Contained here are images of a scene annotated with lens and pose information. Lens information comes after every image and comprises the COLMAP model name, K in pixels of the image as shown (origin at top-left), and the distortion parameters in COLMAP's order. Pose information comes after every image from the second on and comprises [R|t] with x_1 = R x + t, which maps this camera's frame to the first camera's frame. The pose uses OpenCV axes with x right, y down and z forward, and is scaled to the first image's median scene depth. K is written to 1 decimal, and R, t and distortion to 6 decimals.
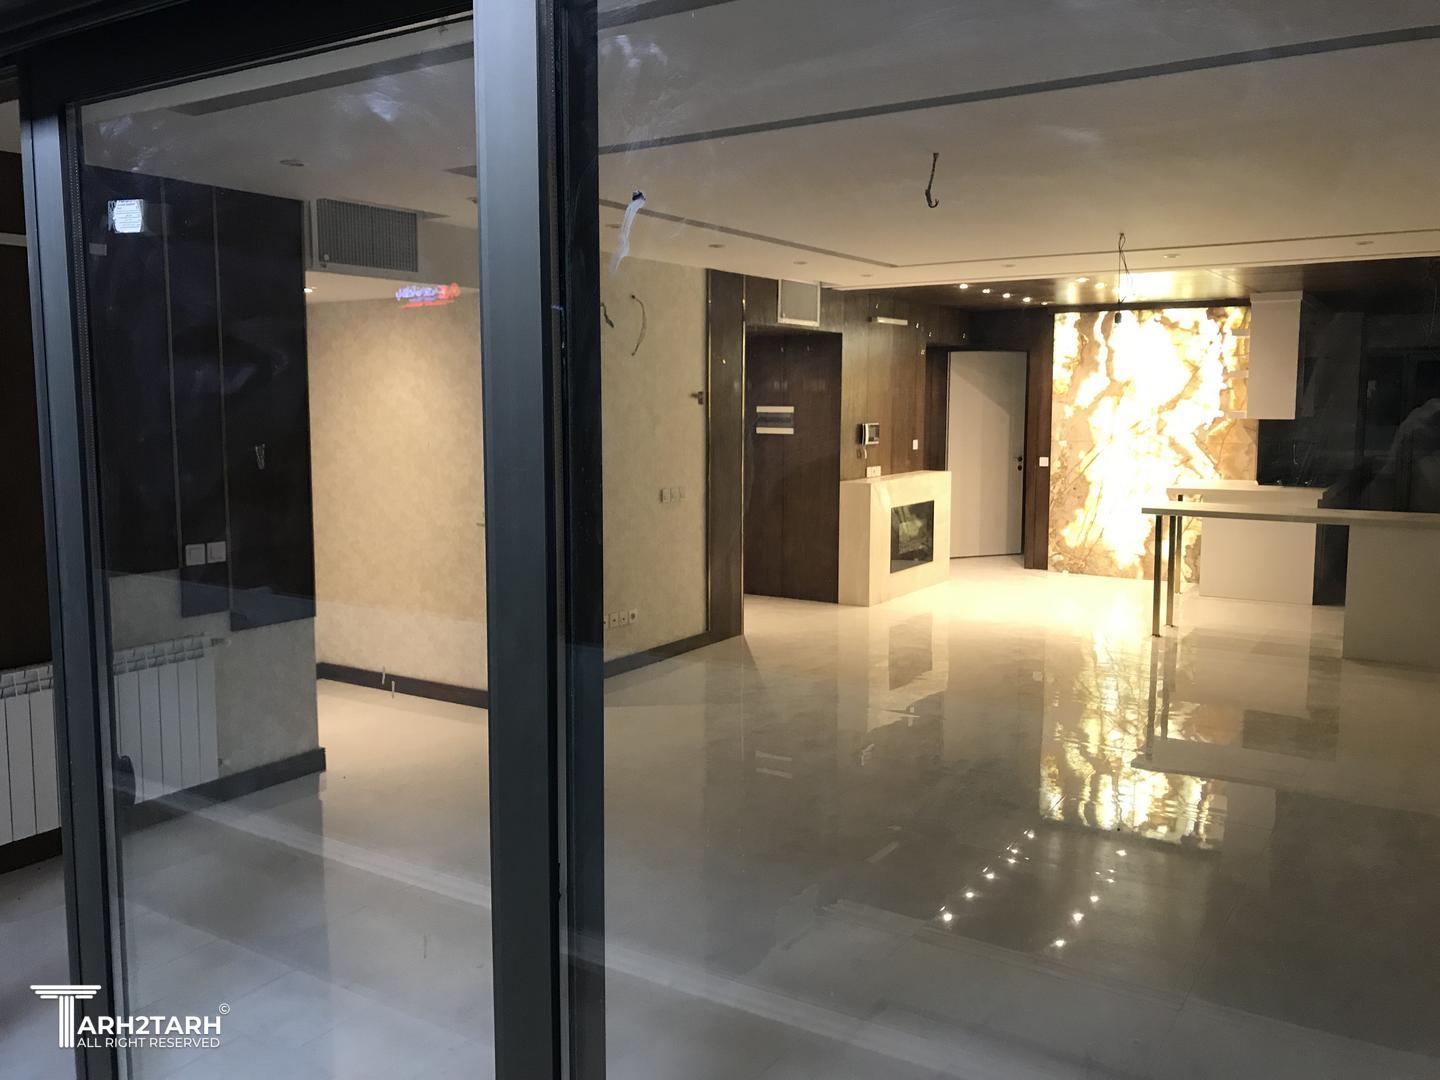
lens RADIAL K [[1194.7, 0, 725.2], [0, 1194.7, 512.7], [0, 0, 1]] dist [-0.045993, 0.072989]
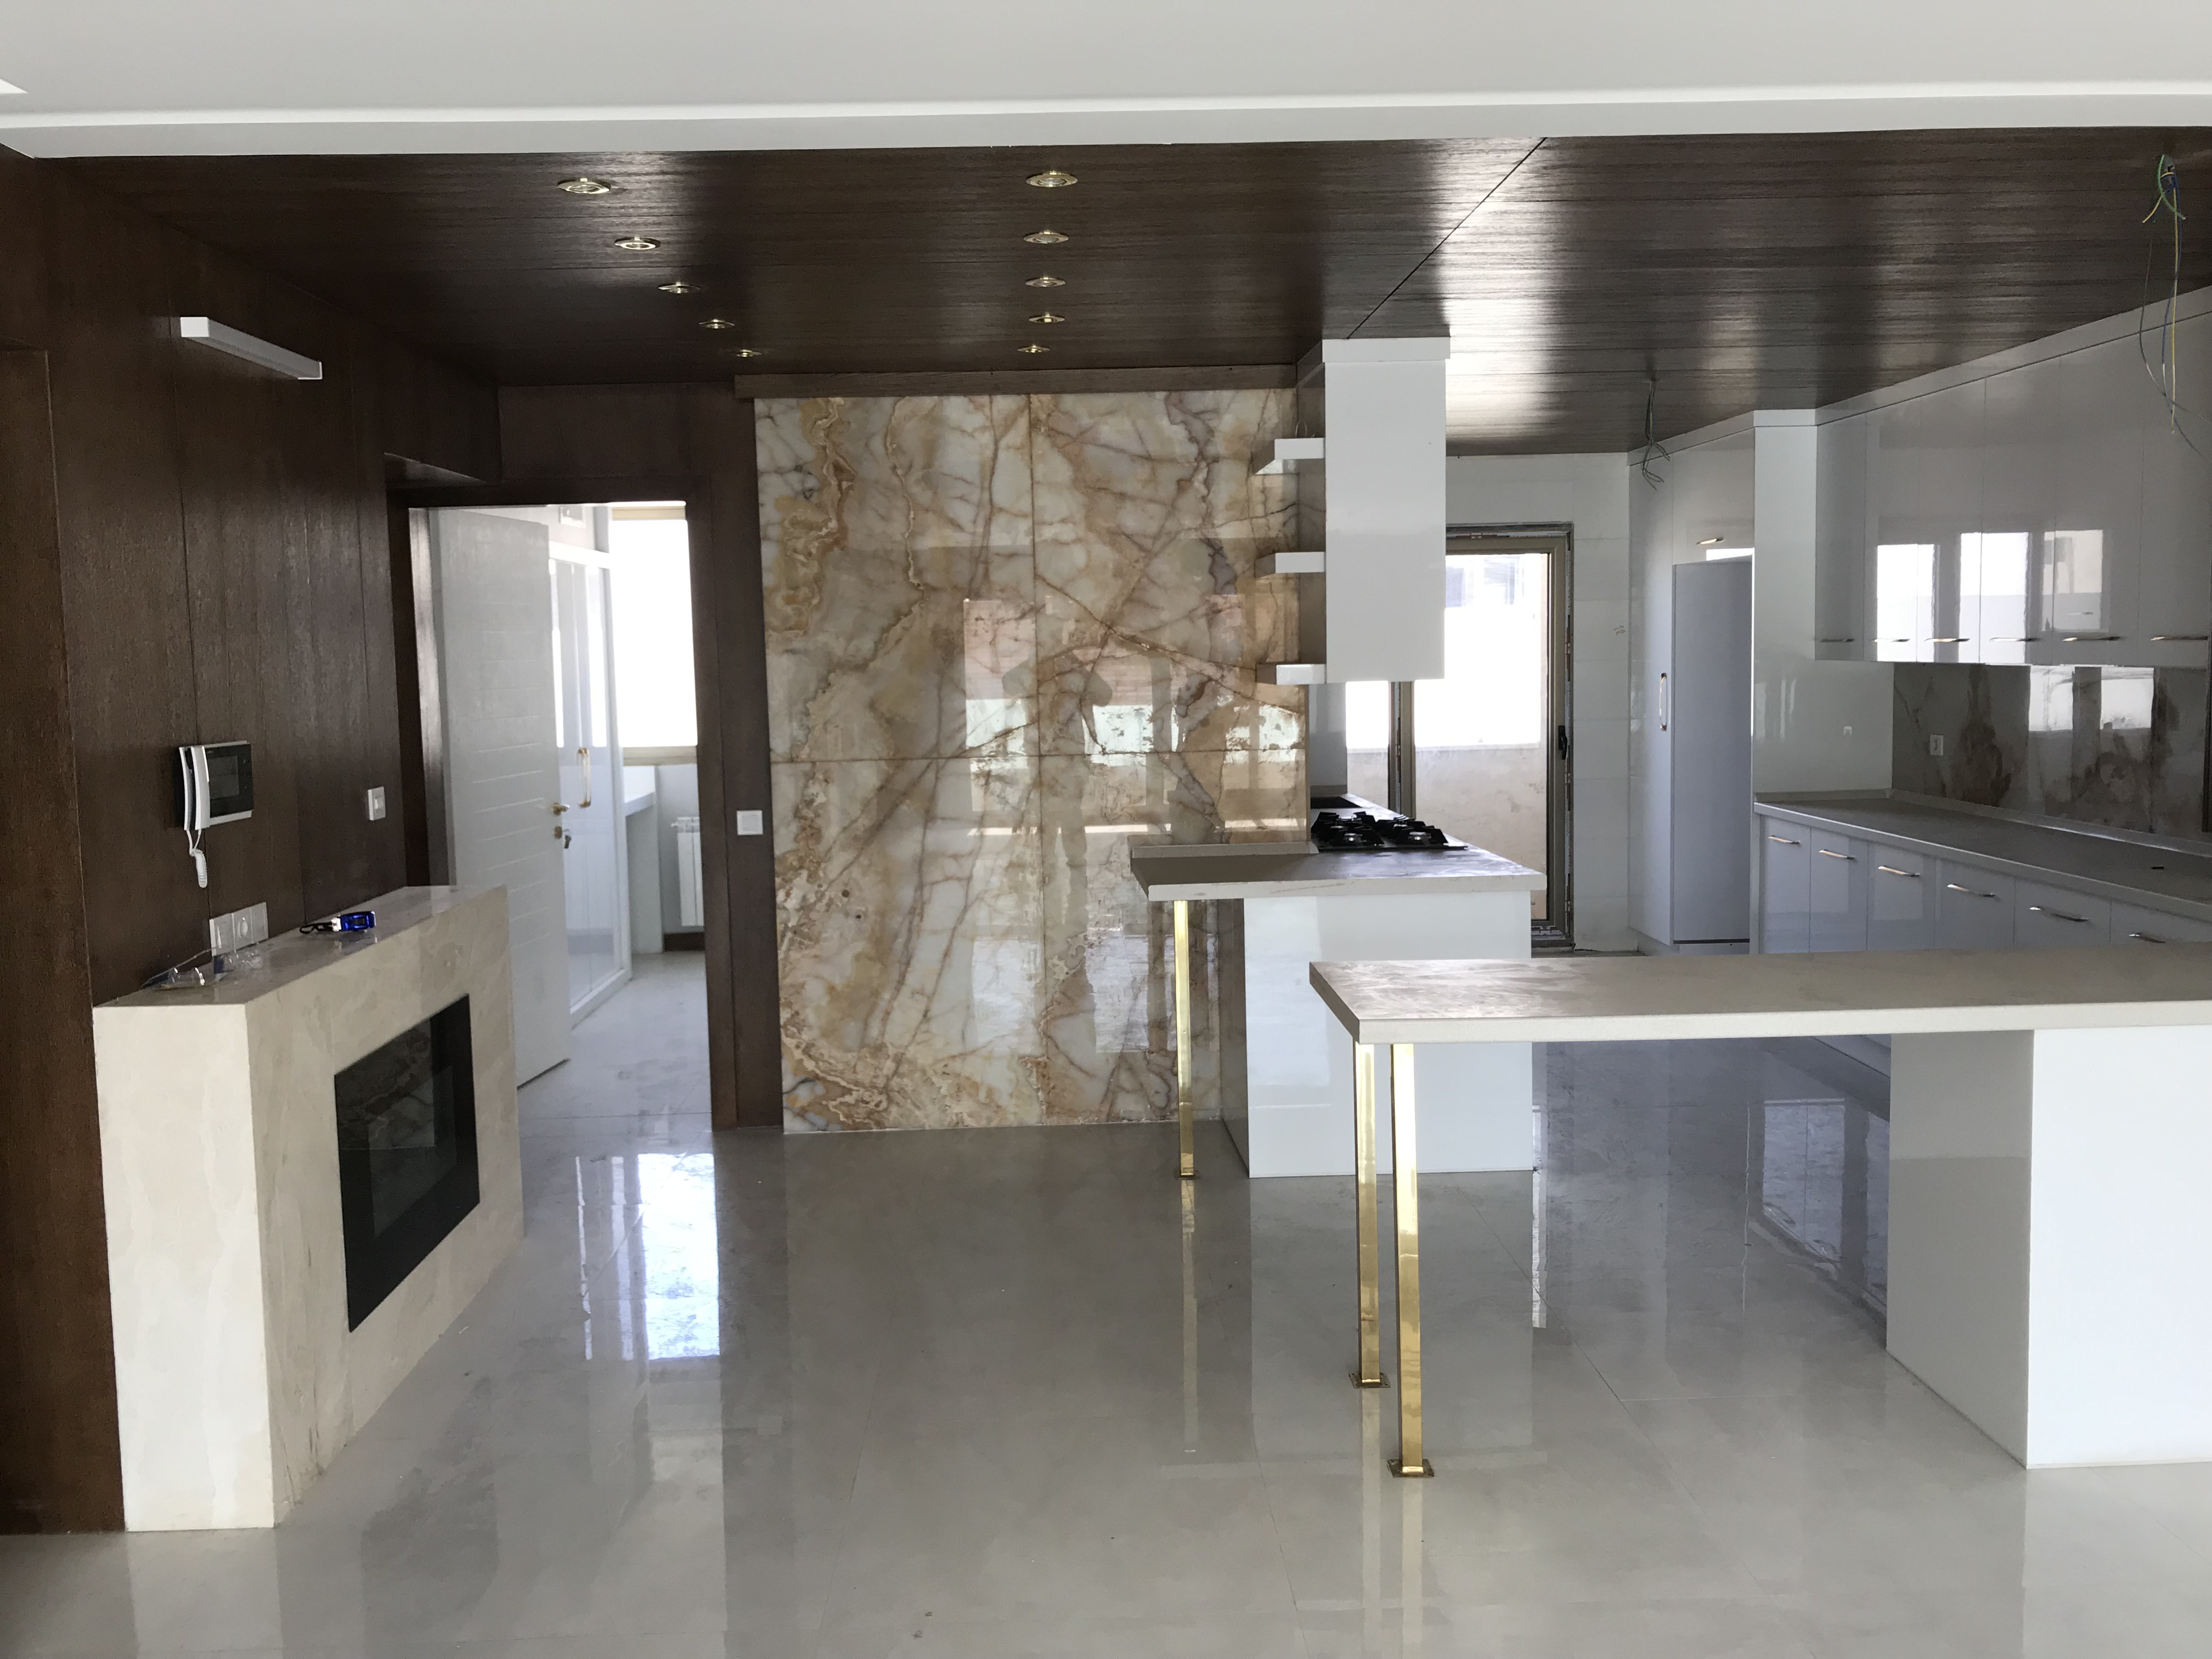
lens RADIAL K [[1784.5, 0, 1032.4], [0, 1784.5, 796.1], [0, 0, 1]] dist [0.096496, -0.005801]
pose [[0.834339, -0.067517, 0.547101, 0.051397], [0.074722, 0.997163, 0.009106, -0.052493], [-0.546164, 0.033283, 0.837017, 0.545113]]
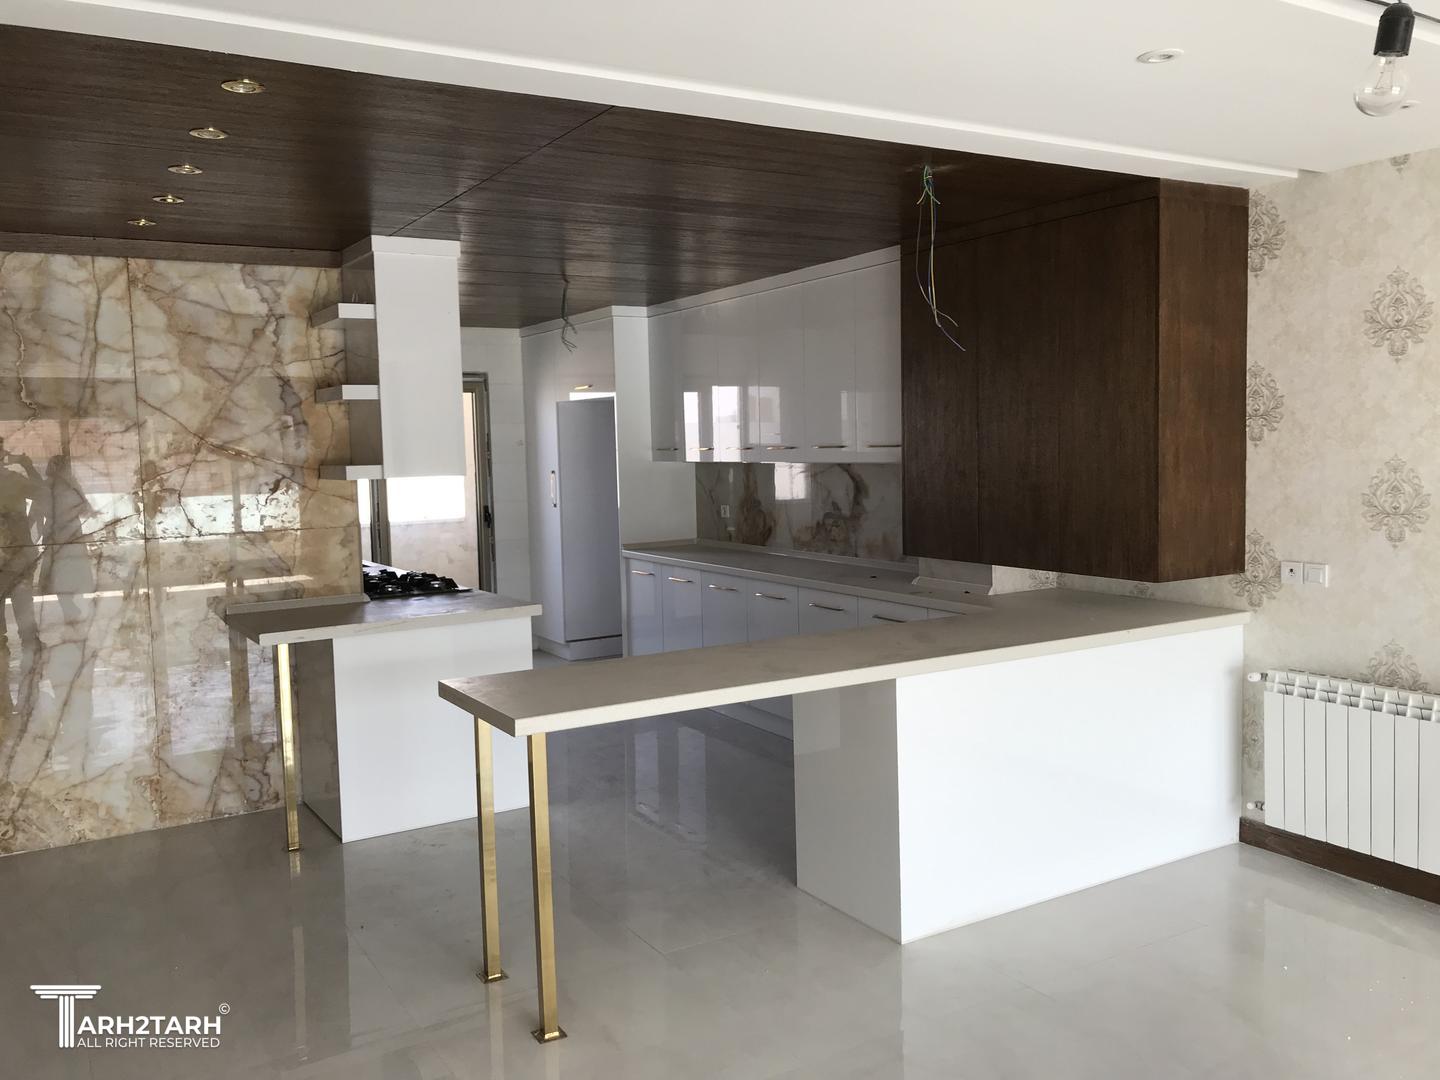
lens RADIAL K [[1194.7, 0, 725.2], [0, 1194.7, 512.7], [0, 0, 1]] dist [-0.045993, 0.072989]
pose [[0.441277, -0.069682, 0.894661, 0.039595], [0.107858, 0.993872, 0.024210, -0.056643], [-0.890865, 0.085813, 0.446088, 0.591661]]
